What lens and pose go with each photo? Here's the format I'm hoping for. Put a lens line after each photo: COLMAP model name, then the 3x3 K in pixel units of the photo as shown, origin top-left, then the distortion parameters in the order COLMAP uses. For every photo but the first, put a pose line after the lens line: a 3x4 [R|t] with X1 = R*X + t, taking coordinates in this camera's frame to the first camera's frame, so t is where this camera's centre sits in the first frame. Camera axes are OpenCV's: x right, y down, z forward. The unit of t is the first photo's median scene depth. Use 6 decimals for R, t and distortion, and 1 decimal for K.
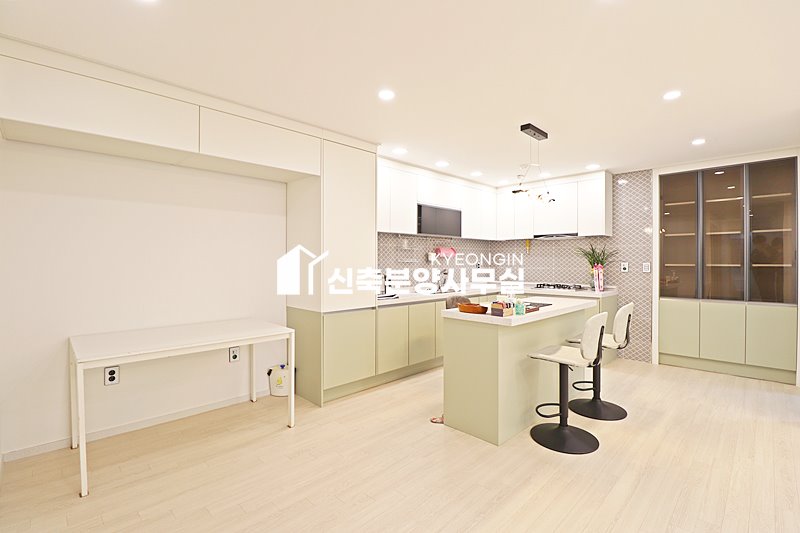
lens RADIAL K [[372.0, 0, 401.7], [0, 372.0, 262.8], [0, 0, 1]] dist [0.002877, -0.014370]
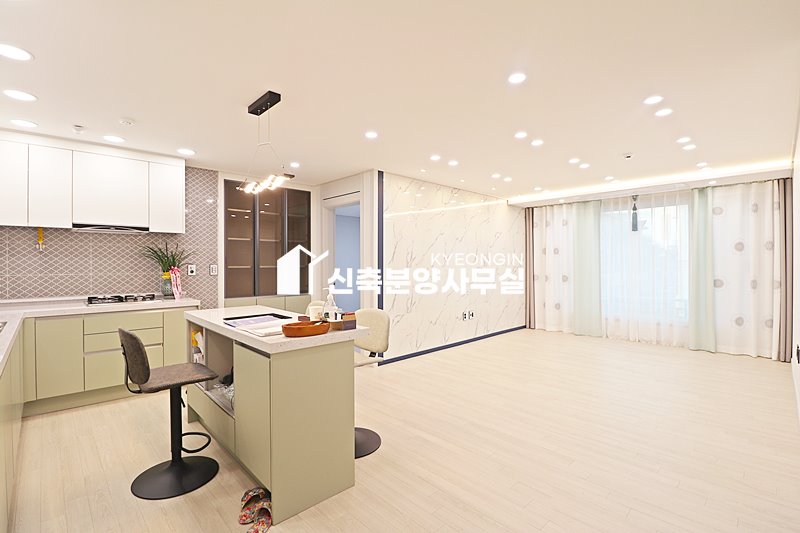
lens RADIAL K [[367.5, 0, 403.5], [0, 367.5, 262.9], [0, 0, 1]] dist [-0.001773, -0.012572]
pose [[0.017230, 0.001841, 0.999850, -0.314465], [0.005208, 0.999985, -0.001931, -0.001354], [-0.999838, 0.005240, 0.017220, 0.496444]]
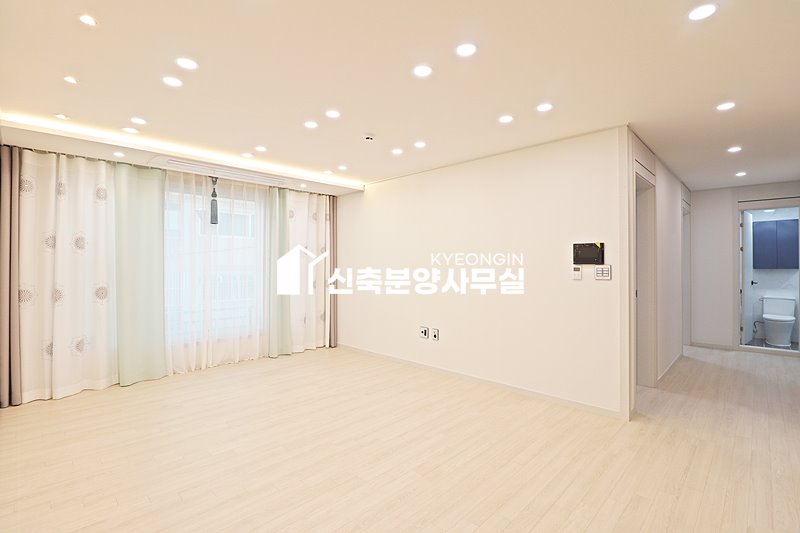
lens RADIAL K [[372.0, 0, 401.7], [0, 372.0, 262.8], [0, 0, 1]] dist [0.002877, -0.014370]
pose [[-0.999942, 0.000674, -0.010726, 0.505183], [0.000694, 0.999998, -0.001951, -0.003576], [0.010725, -0.001958, -0.999941, 0.718603]]
